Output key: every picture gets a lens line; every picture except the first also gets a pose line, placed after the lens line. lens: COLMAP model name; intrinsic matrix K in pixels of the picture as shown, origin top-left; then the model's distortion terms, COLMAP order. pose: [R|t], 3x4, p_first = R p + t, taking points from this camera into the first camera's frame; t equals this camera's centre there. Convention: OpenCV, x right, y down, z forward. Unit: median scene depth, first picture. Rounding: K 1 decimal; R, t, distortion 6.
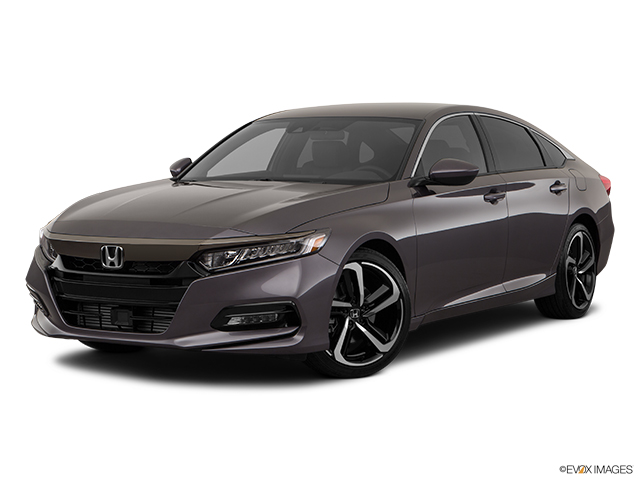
lens RADIAL K [[1281.7, 0, 320.0], [0, 1281.7, 240.0], [0, 0, 1]] dist [0.057478, 0.052511]
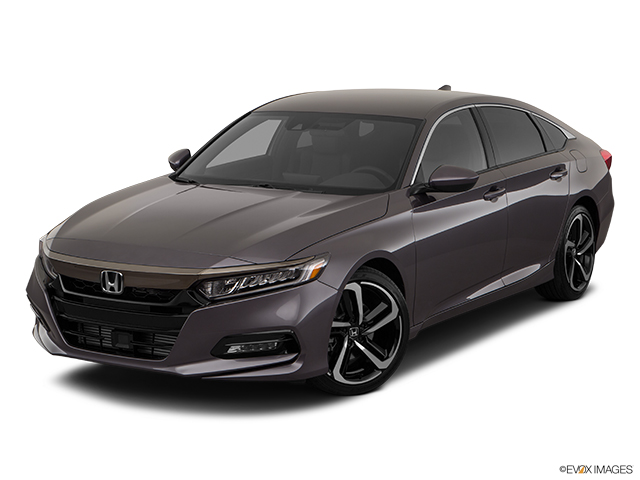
lens RADIAL K [[1281.7, 0, 320.0], [0, 1281.7, 240.0], [0, 0, 1]] dist [0.057478, 0.052511]
pose [[0.999999, 0.001469, 0.000345, 0.000192], [-0.001494, 0.995945, 0.089955, -0.104946], [-0.000212, -0.089956, 0.995946, 0.003997]]
